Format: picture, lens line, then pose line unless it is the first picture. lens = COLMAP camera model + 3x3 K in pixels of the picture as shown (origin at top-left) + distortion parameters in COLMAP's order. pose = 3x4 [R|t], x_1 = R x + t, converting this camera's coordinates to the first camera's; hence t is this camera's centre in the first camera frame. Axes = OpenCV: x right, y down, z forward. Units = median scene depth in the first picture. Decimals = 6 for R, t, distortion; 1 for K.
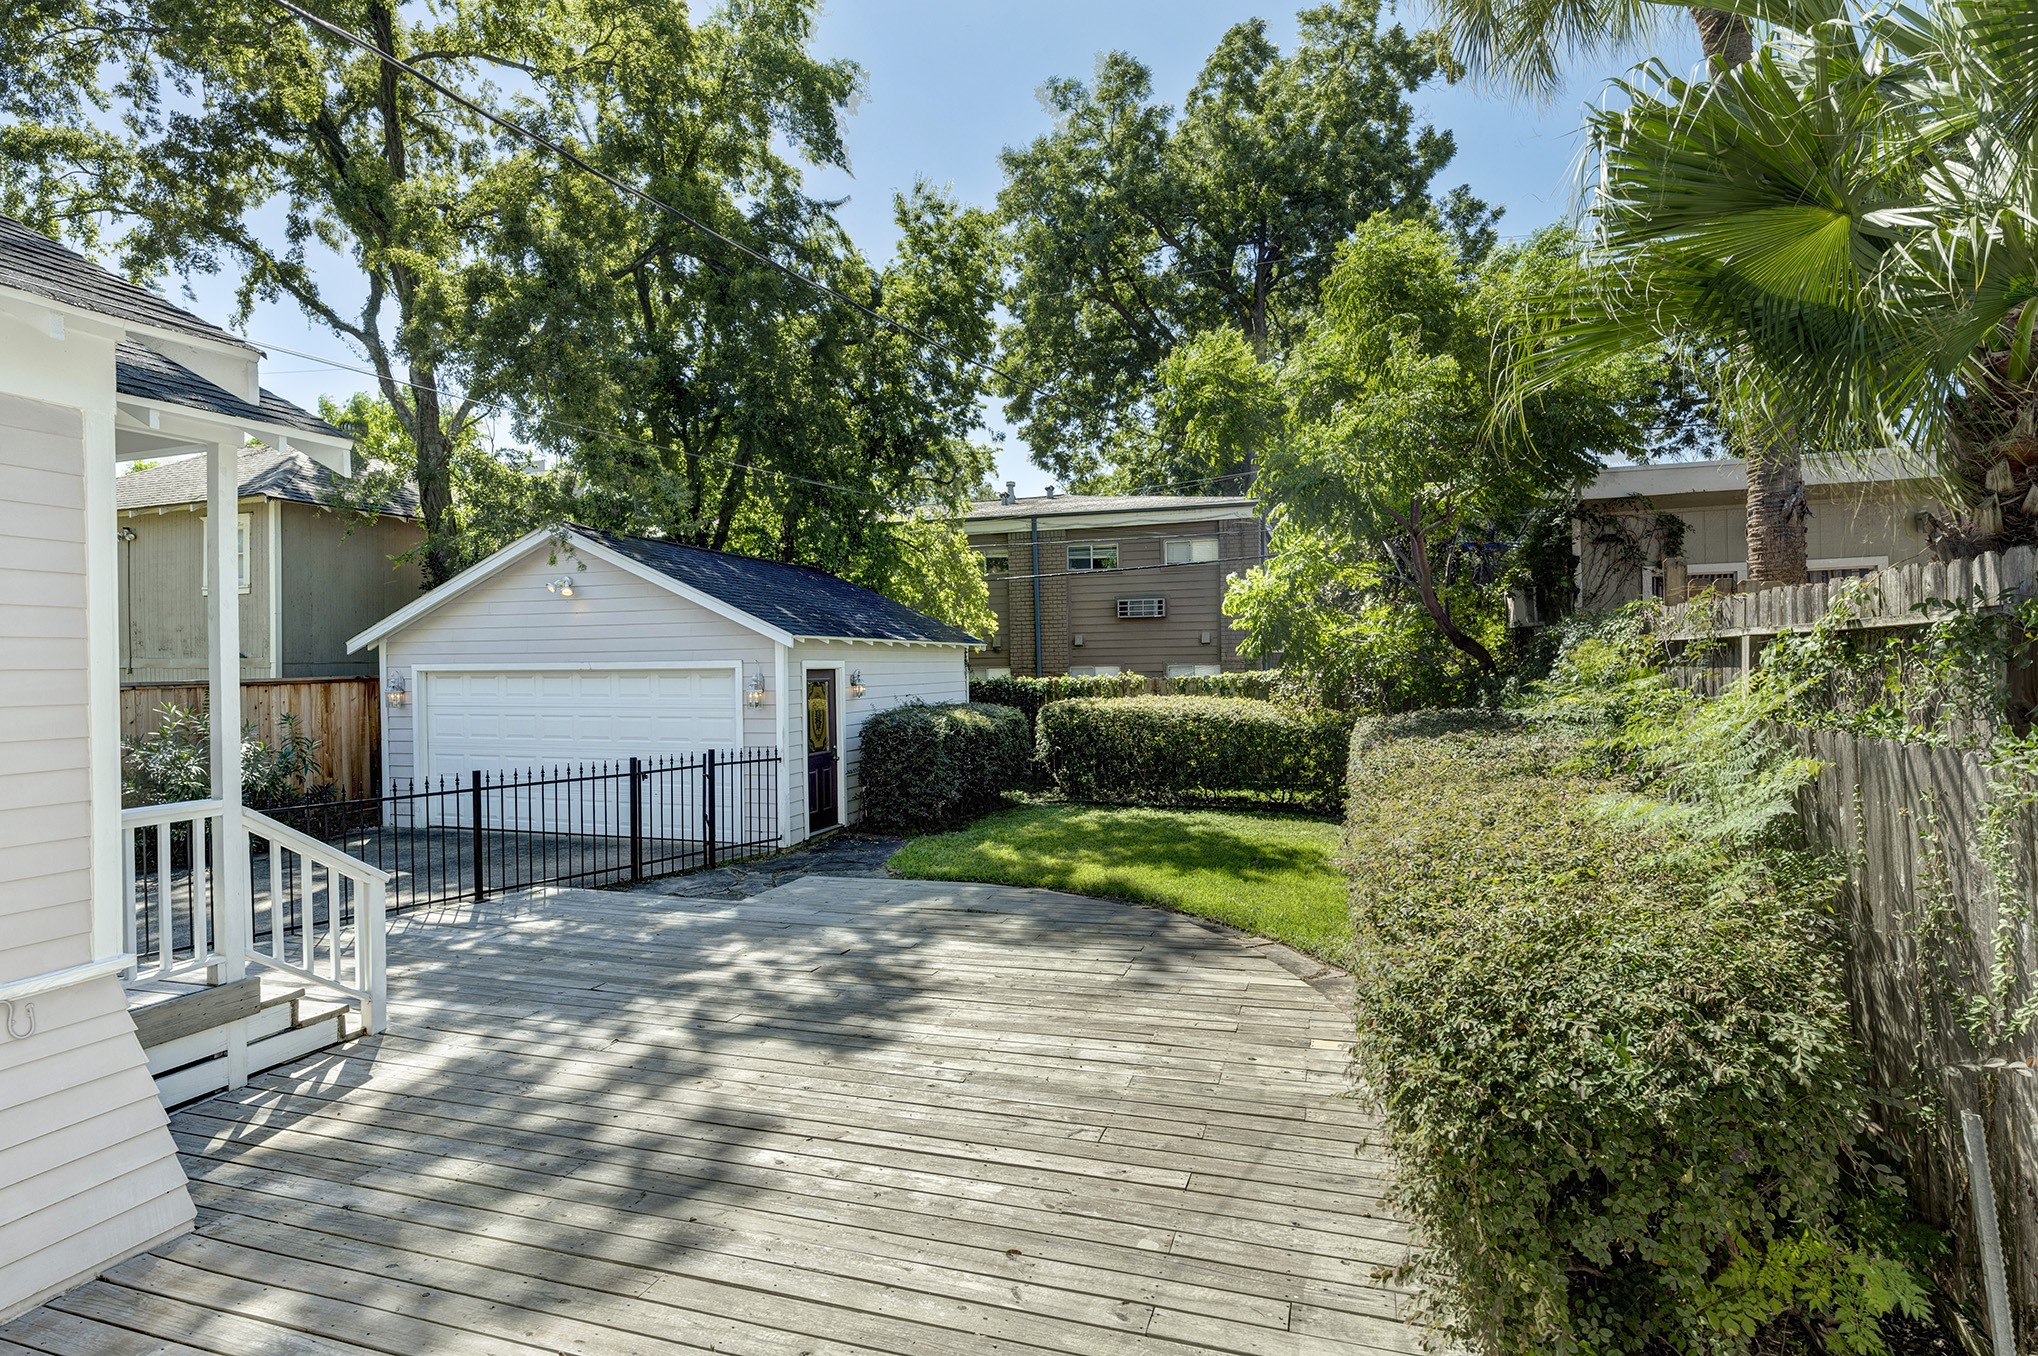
lens RADIAL K [[1059.6, 0, 1005.5], [0, 1059.6, 671.5], [0, 0, 1]] dist [0.000816, 0.000585]
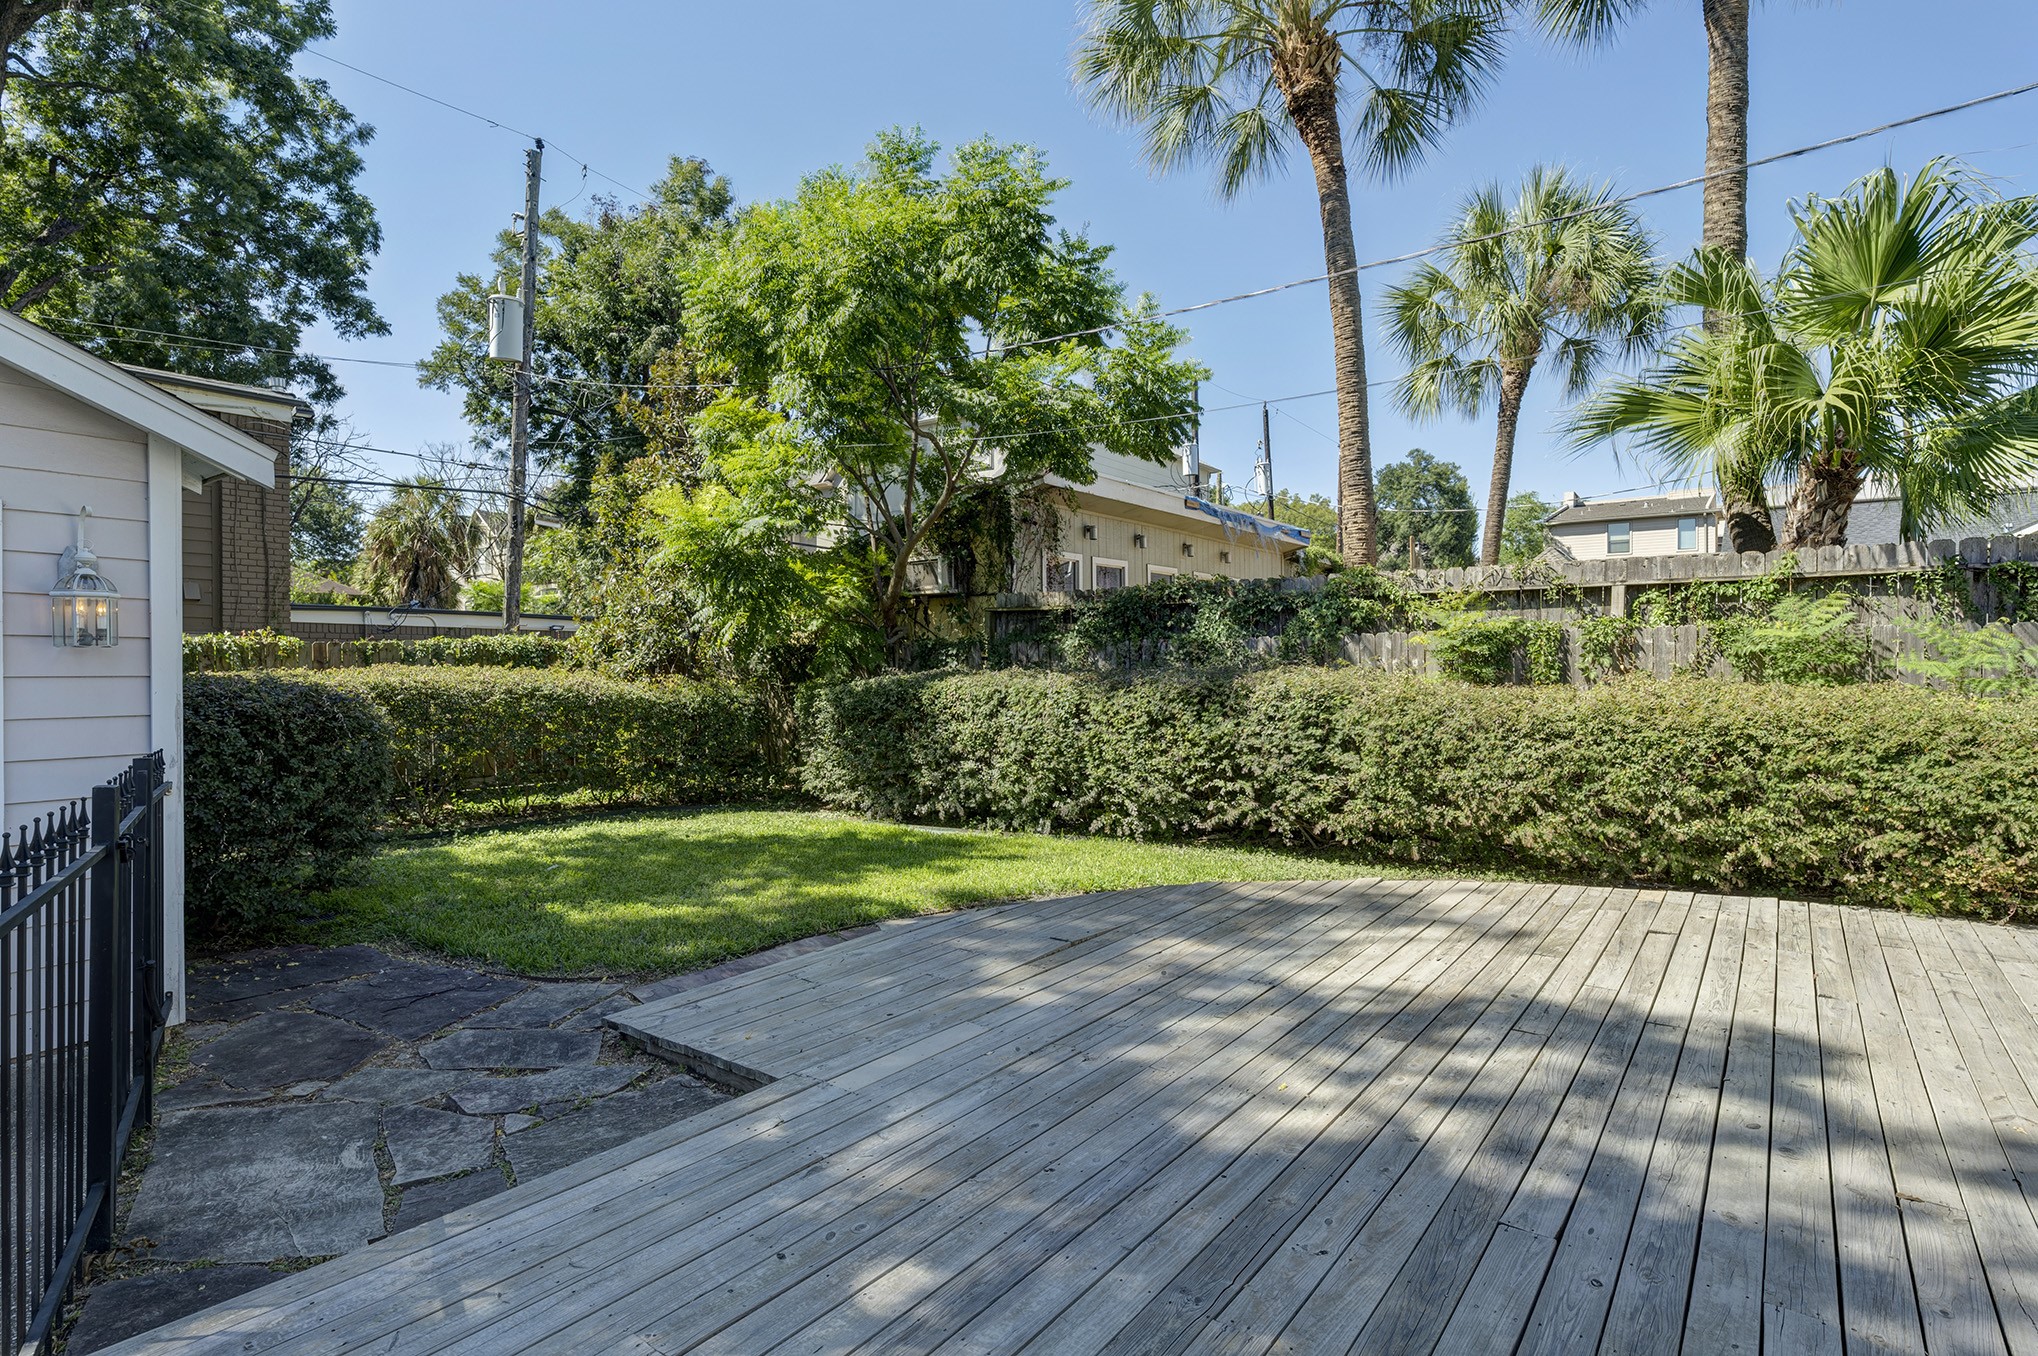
lens RADIAL K [[1059.6, 0, 1017.5], [0, 1059.6, 665.5], [0, 0, 1]] dist [0.000816, 0.000585]
pose [[0.326433, 0.015258, 0.945097, -0.874915], [0.001174, 0.999862, -0.016548, 0.085080], [-0.945220, 0.006512, 0.326370, 1.094515]]
